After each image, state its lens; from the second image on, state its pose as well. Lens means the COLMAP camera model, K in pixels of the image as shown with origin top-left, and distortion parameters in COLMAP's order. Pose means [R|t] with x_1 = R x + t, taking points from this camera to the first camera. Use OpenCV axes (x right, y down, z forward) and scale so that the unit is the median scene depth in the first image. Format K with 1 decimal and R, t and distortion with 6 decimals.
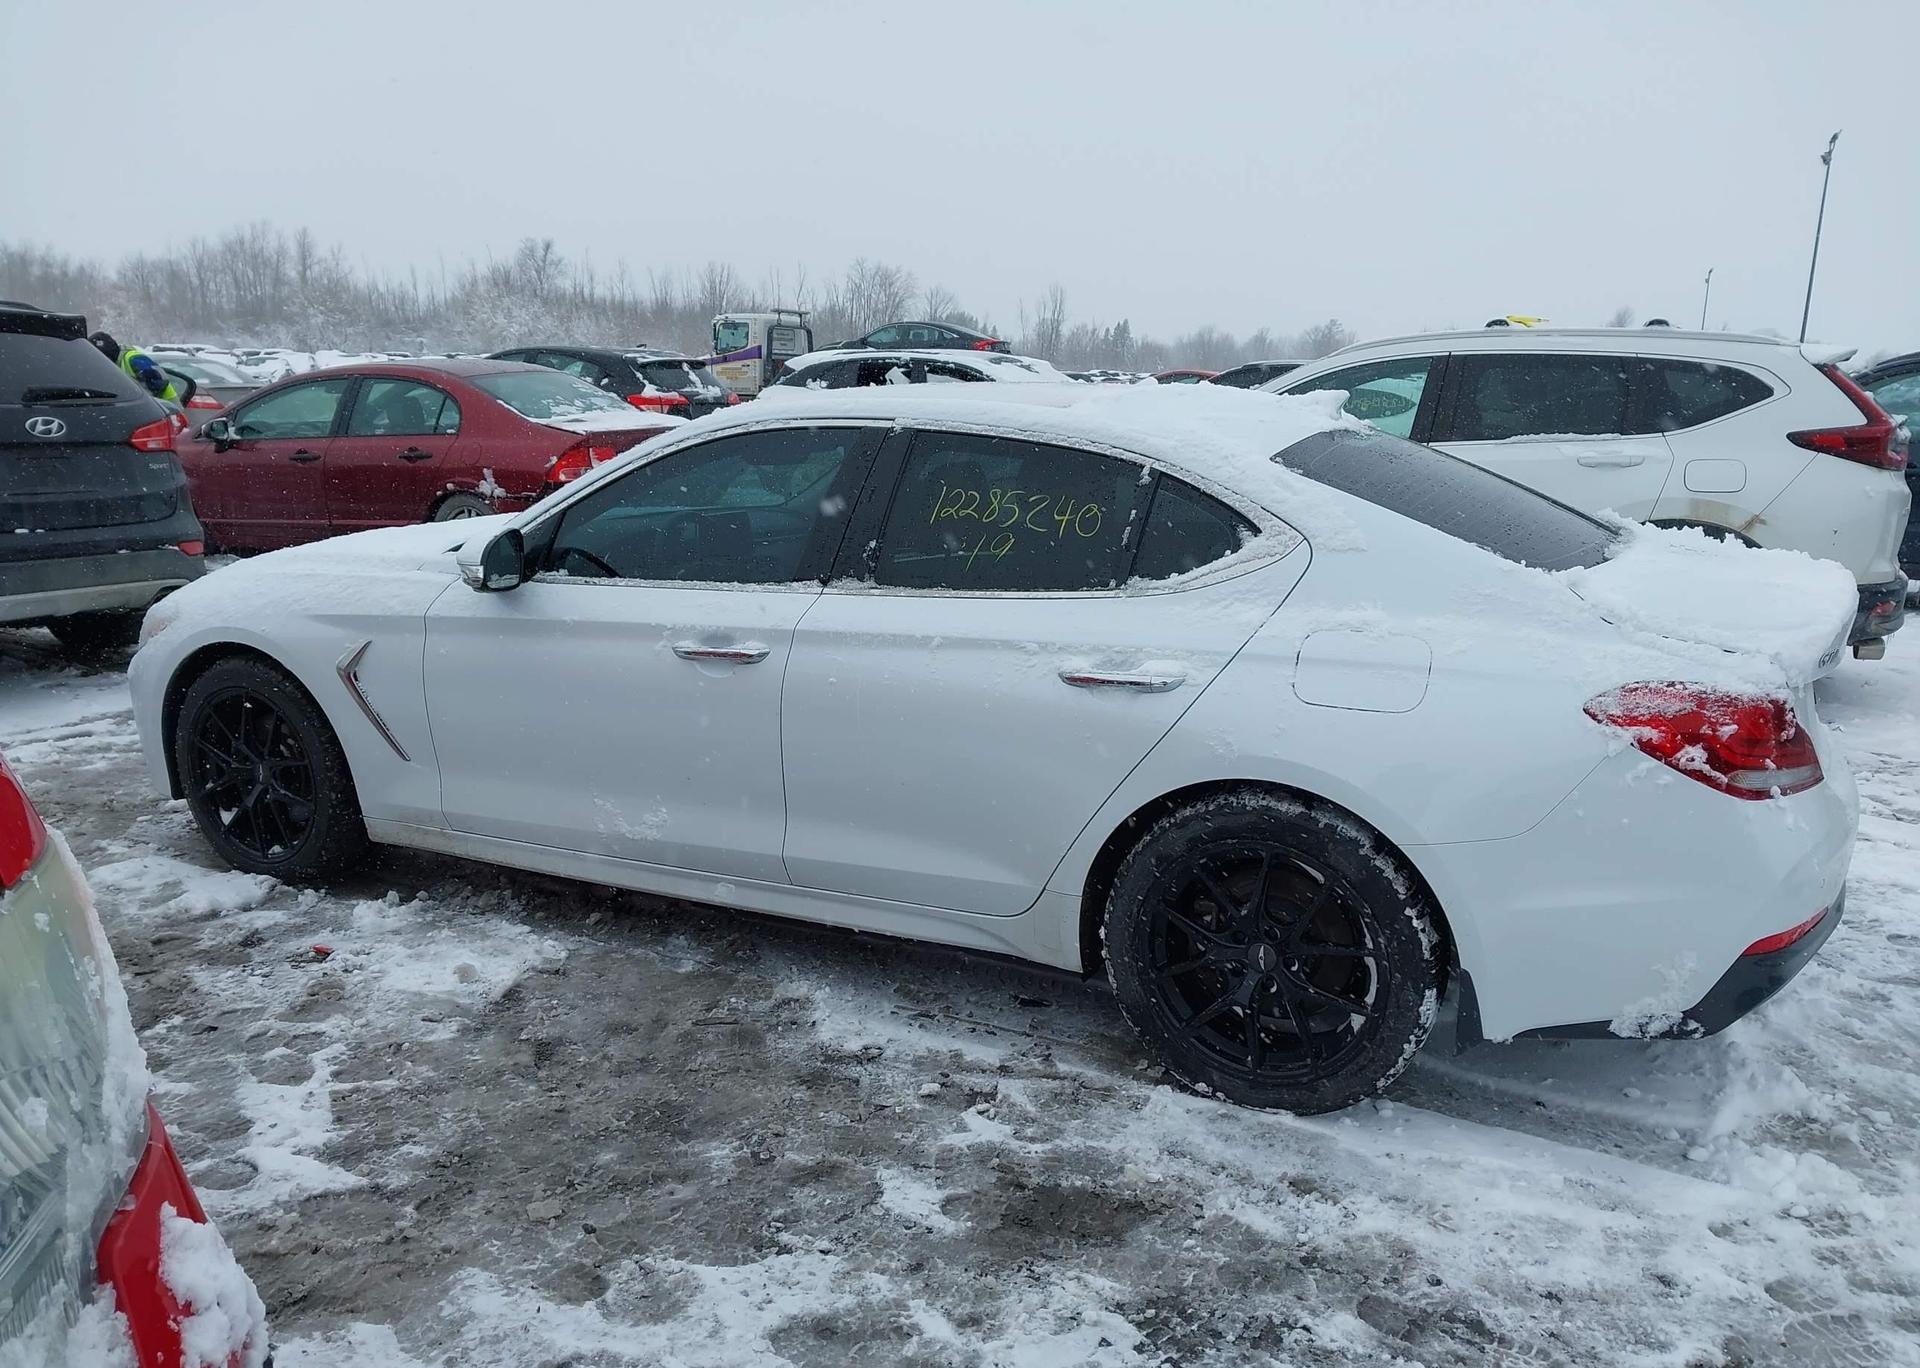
lens RADIAL K [[1524.8, 0, 948.9], [0, 1524.8, 690.1], [0, 0, 1]] dist [0.008511, -0.004823]
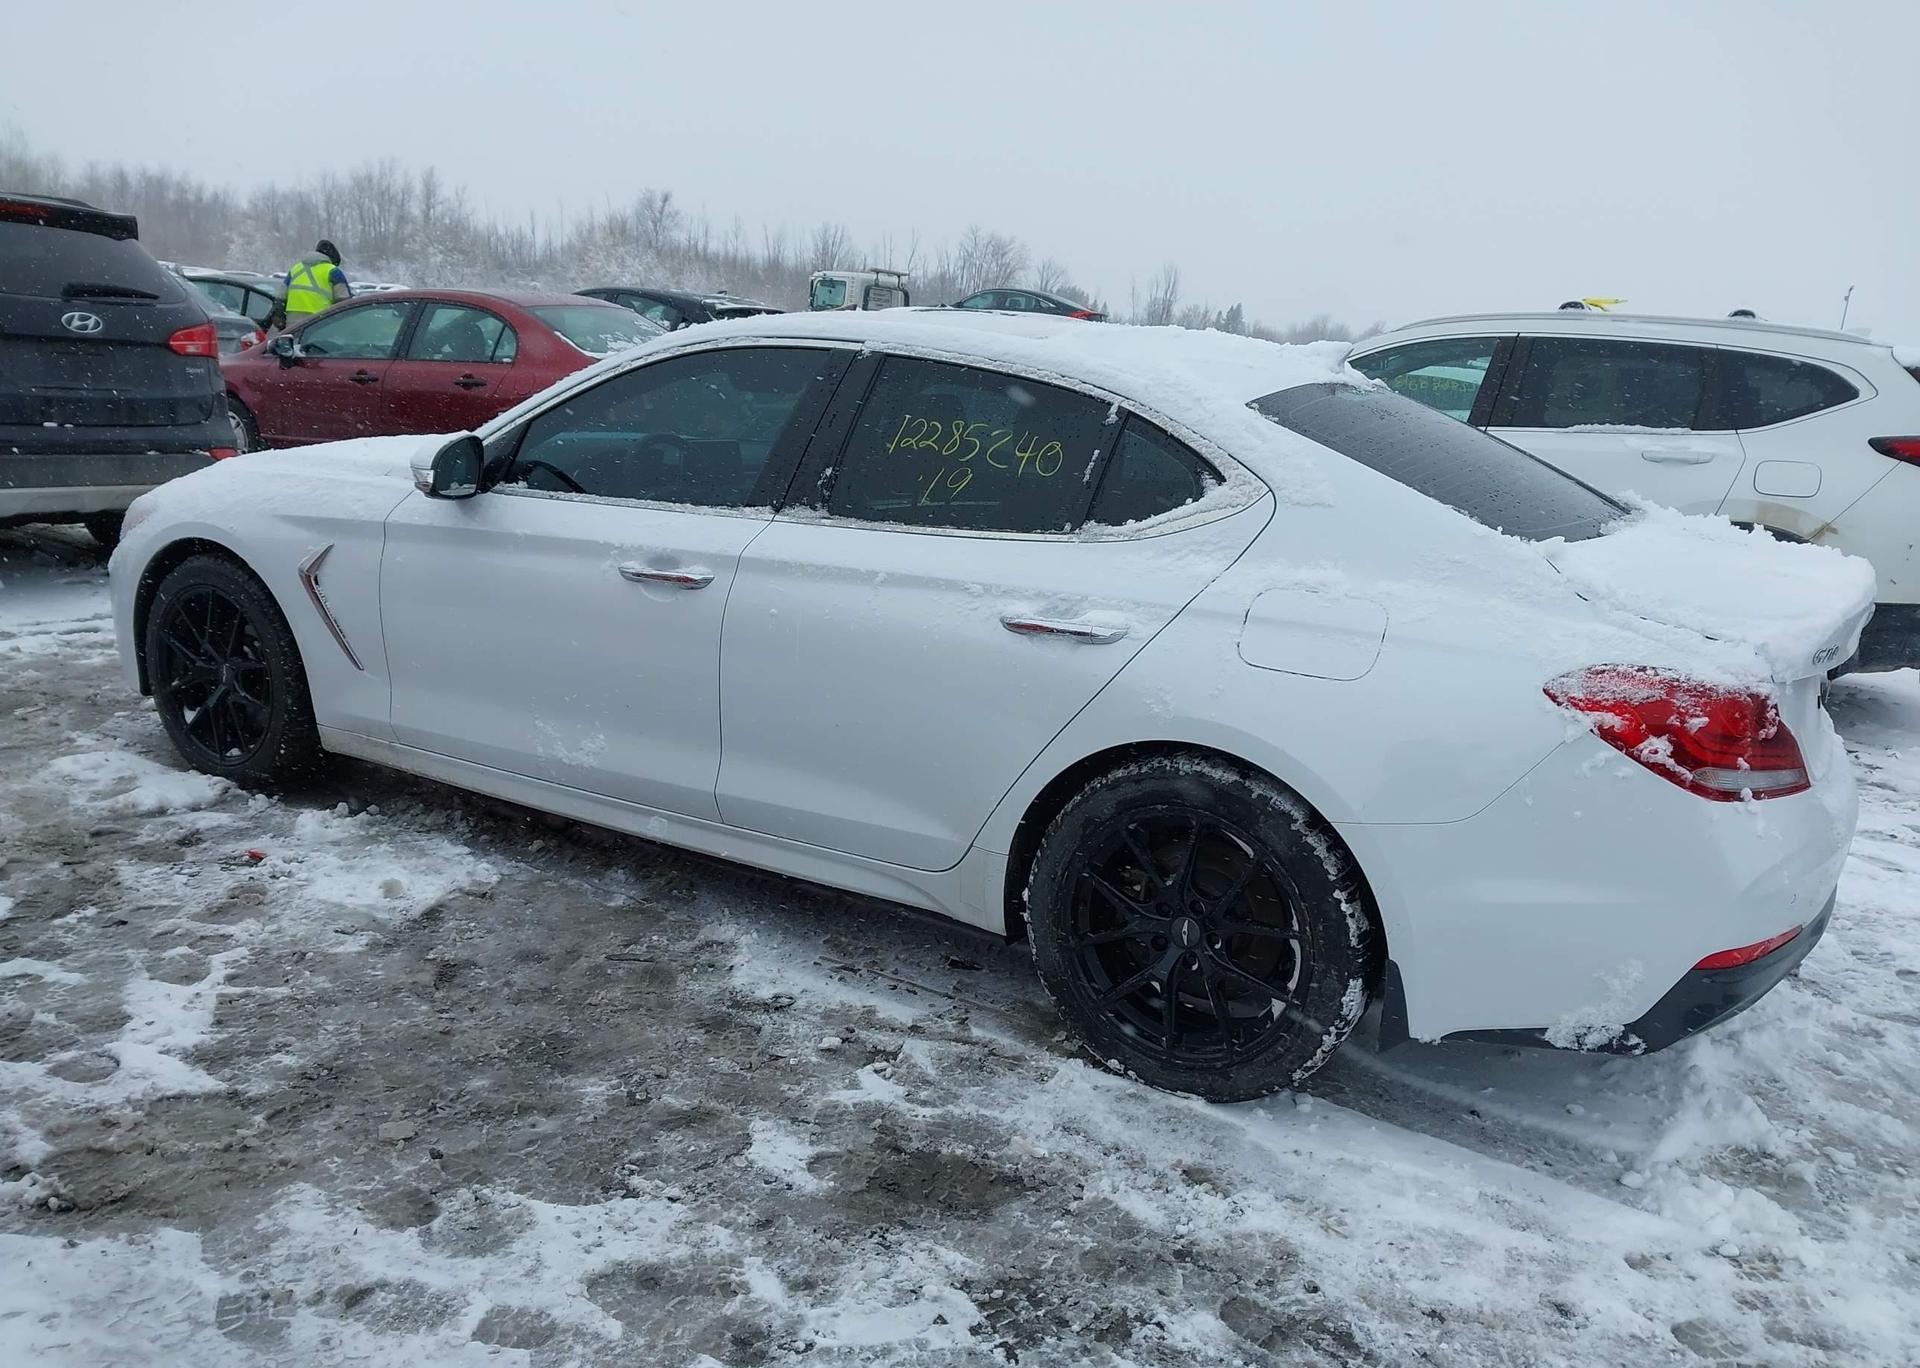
lens RADIAL K [[1522.3, 0, 961.1], [0, 1522.3, 712.2], [0, 0, 1]] dist [0.006699, 0.000011]
pose [[0.996143, 0.072846, -0.048916, 0.102652], [-0.071375, 0.996962, 0.031172, 0.020462], [0.051039, -0.027560, 0.998316, 0.061559]]
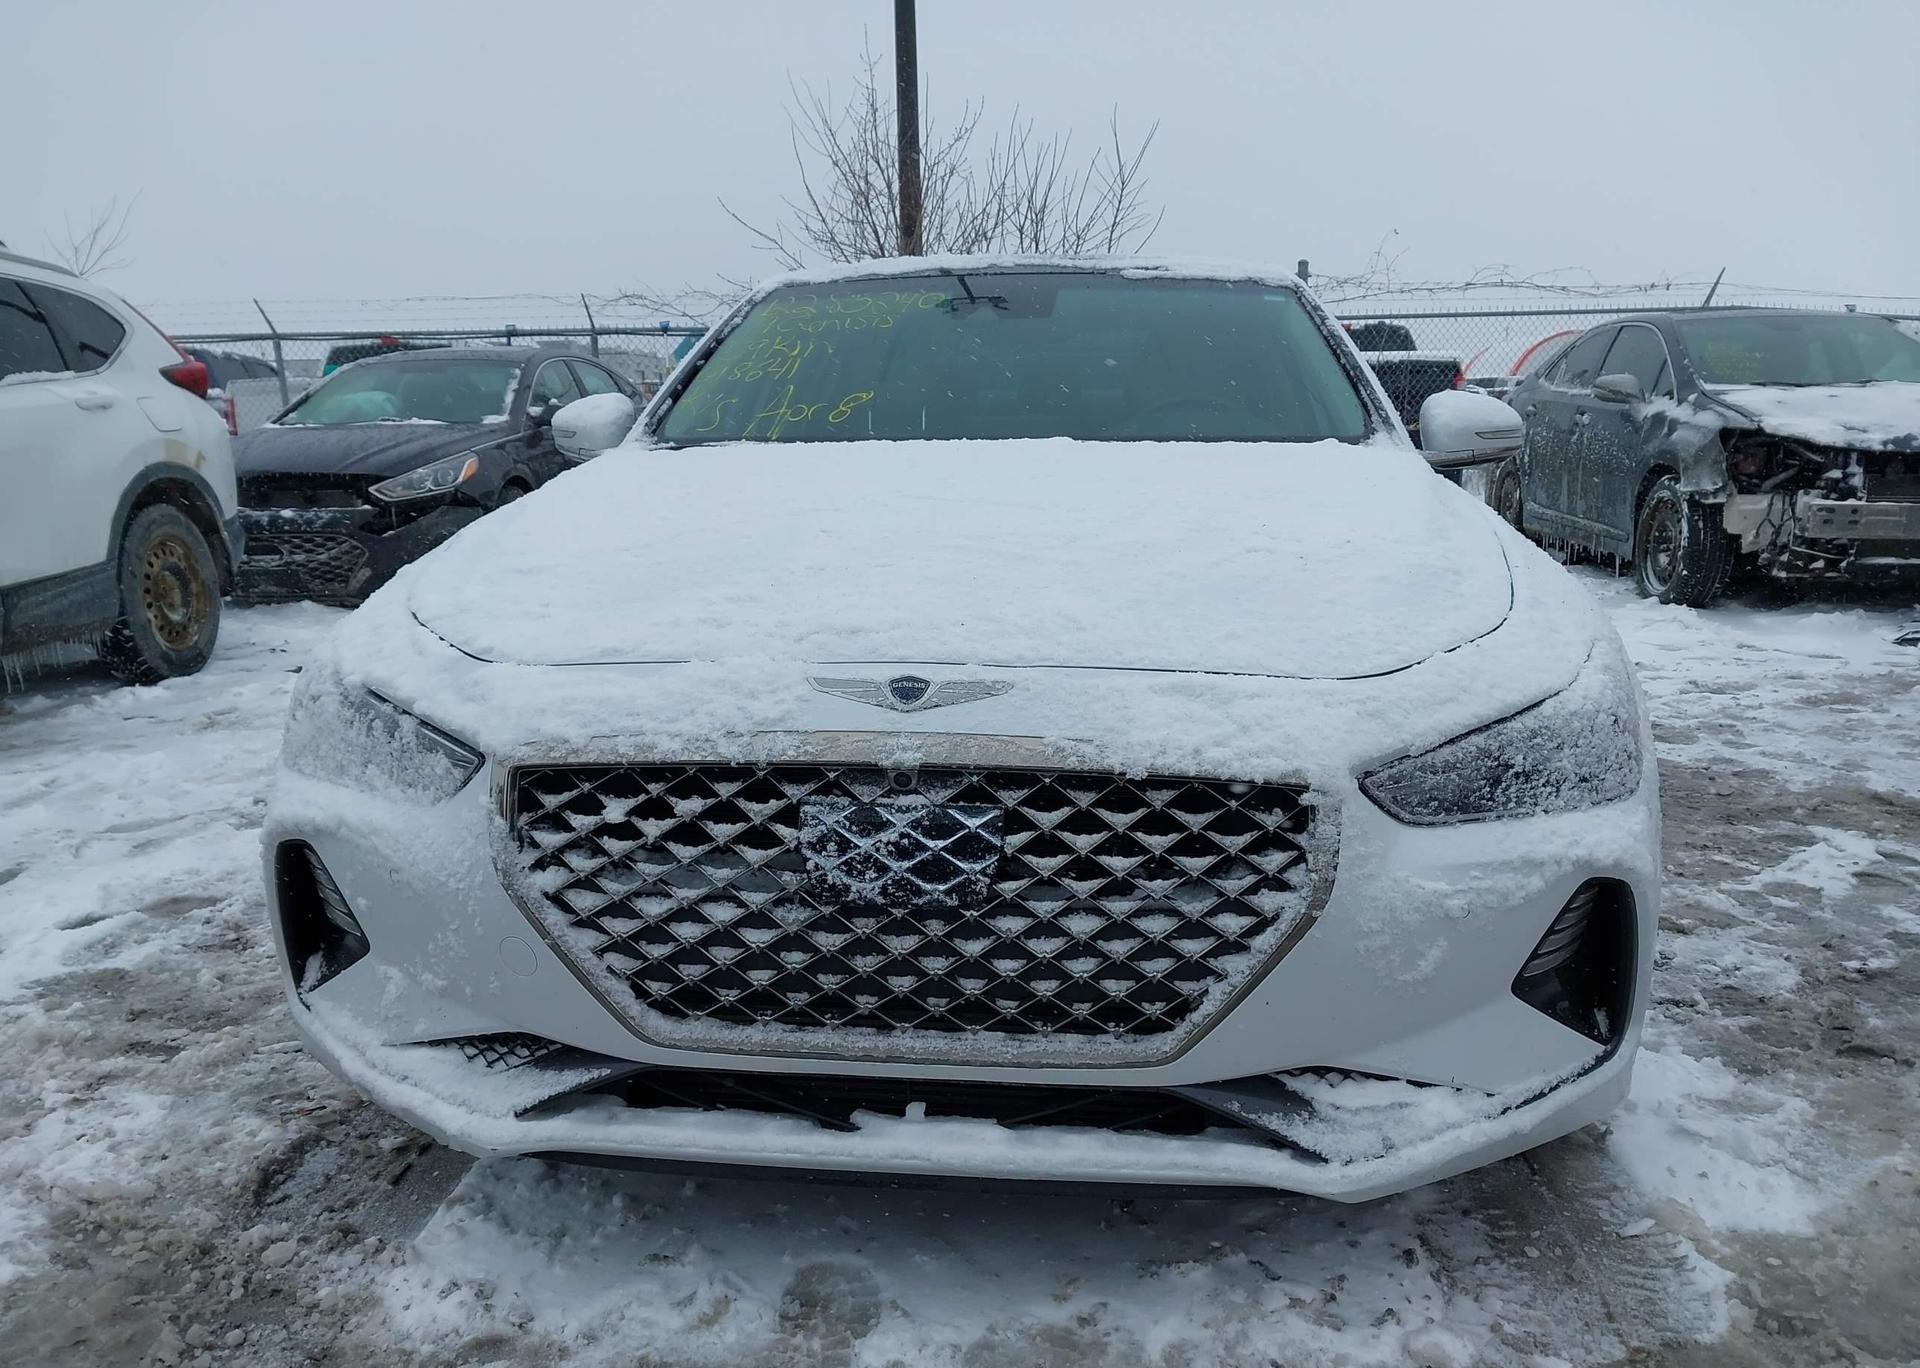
lens RADIAL K [[1522.3, 0, 961.1], [0, 1522.3, 712.2], [0, 0, 1]] dist [0.006699, 0.000011]
pose [[-0.358425, -0.196313, 0.912684, -1.215735], [0.203607, 0.937667, 0.281646, -0.284478], [-0.911085, 0.286778, -0.296113, 1.879838]]
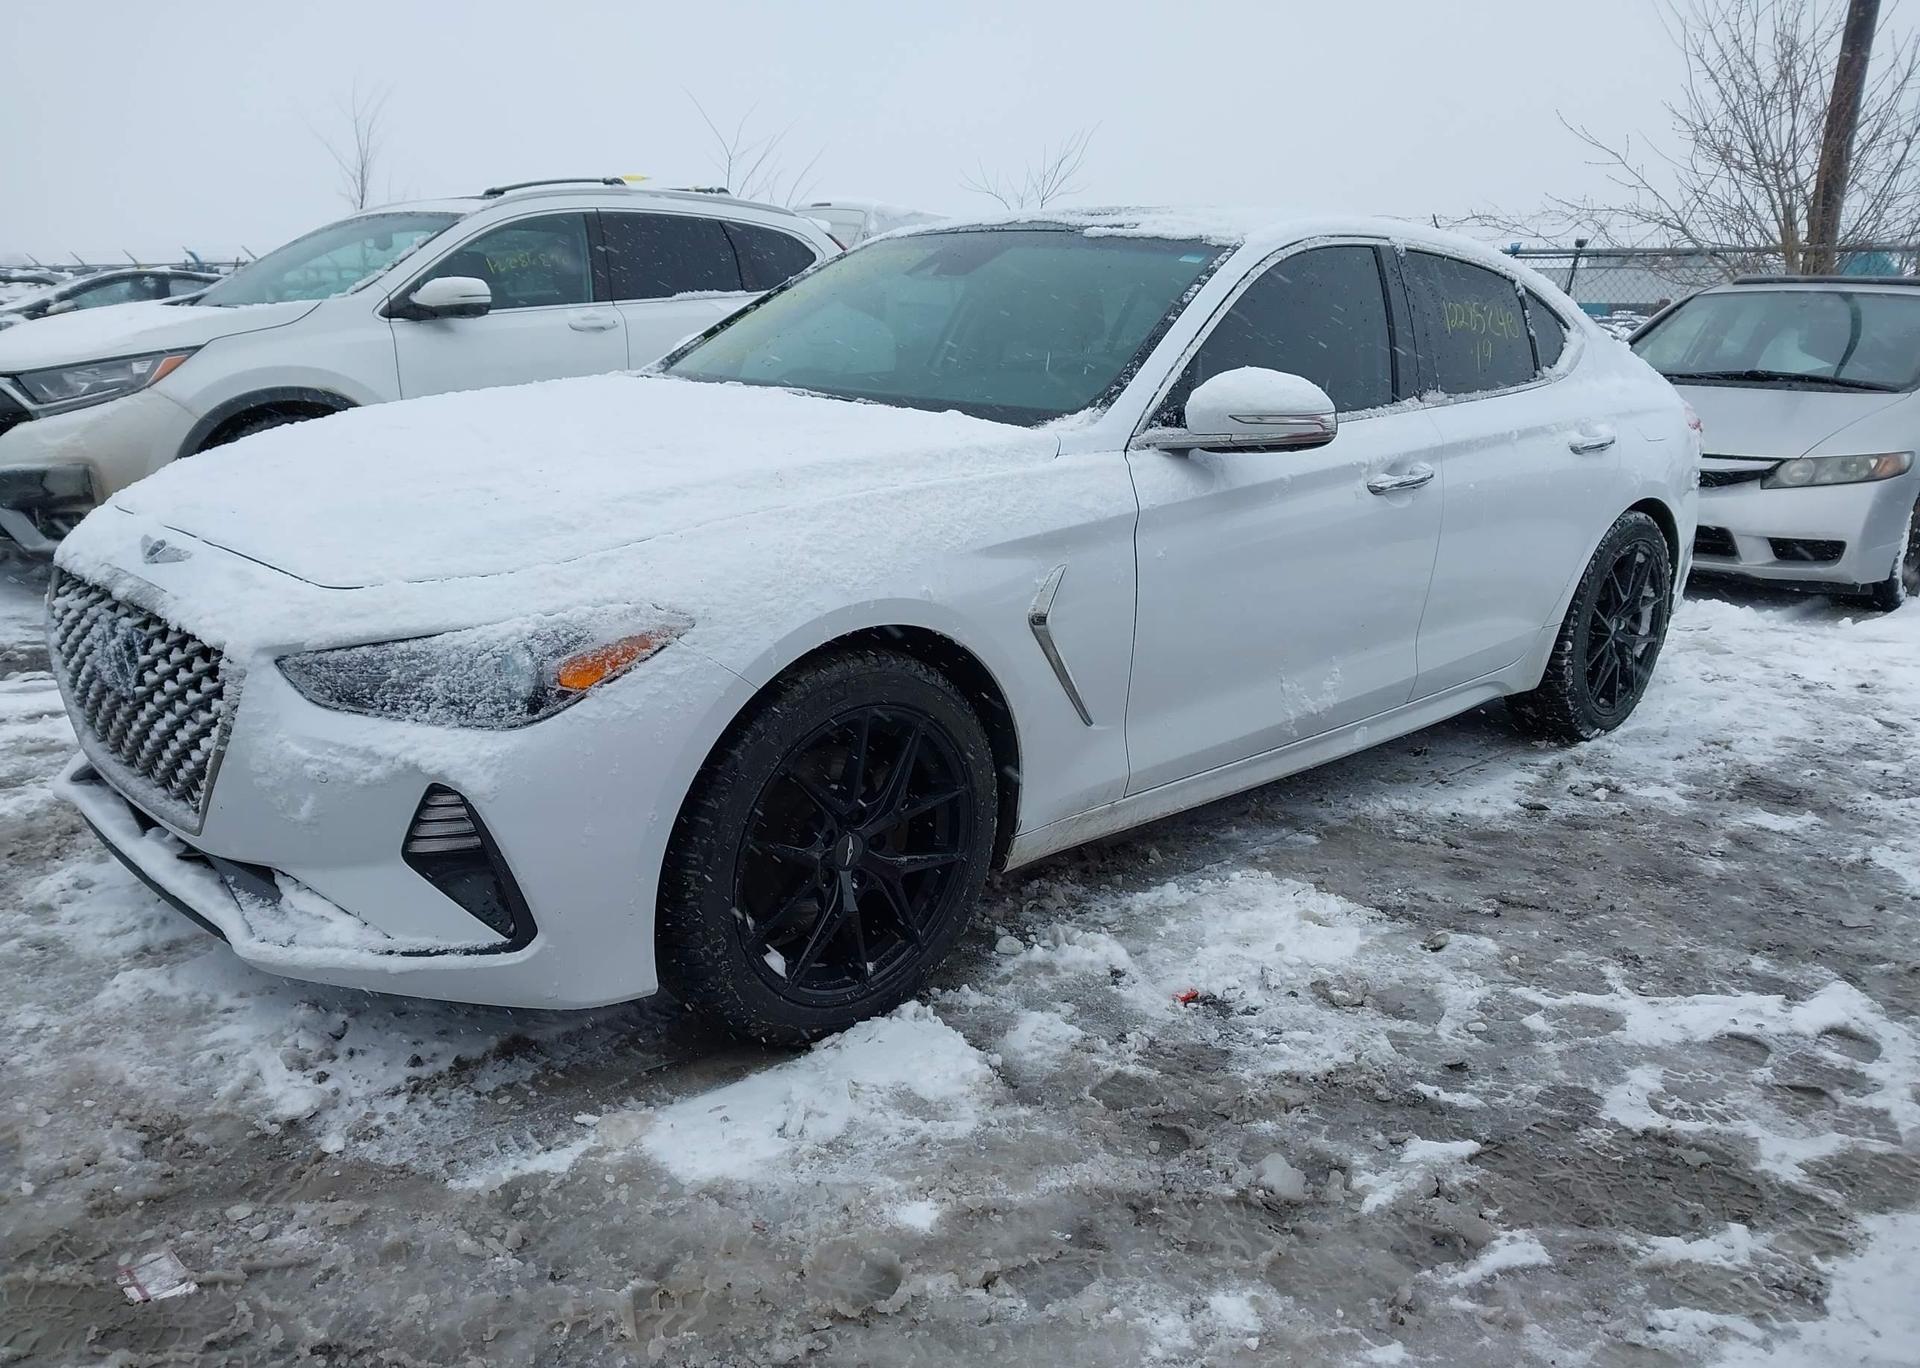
lens RADIAL K [[1522.3, 0, 961.1], [0, 1522.3, 712.2], [0, 0, 1]] dist [0.006699, 0.000011]
pose [[0.329177, -0.250254, 0.910503, -1.329391], [0.177172, 0.963485, 0.200763, -0.146391], [-0.927498, 0.095229, 0.361496, 1.055158]]
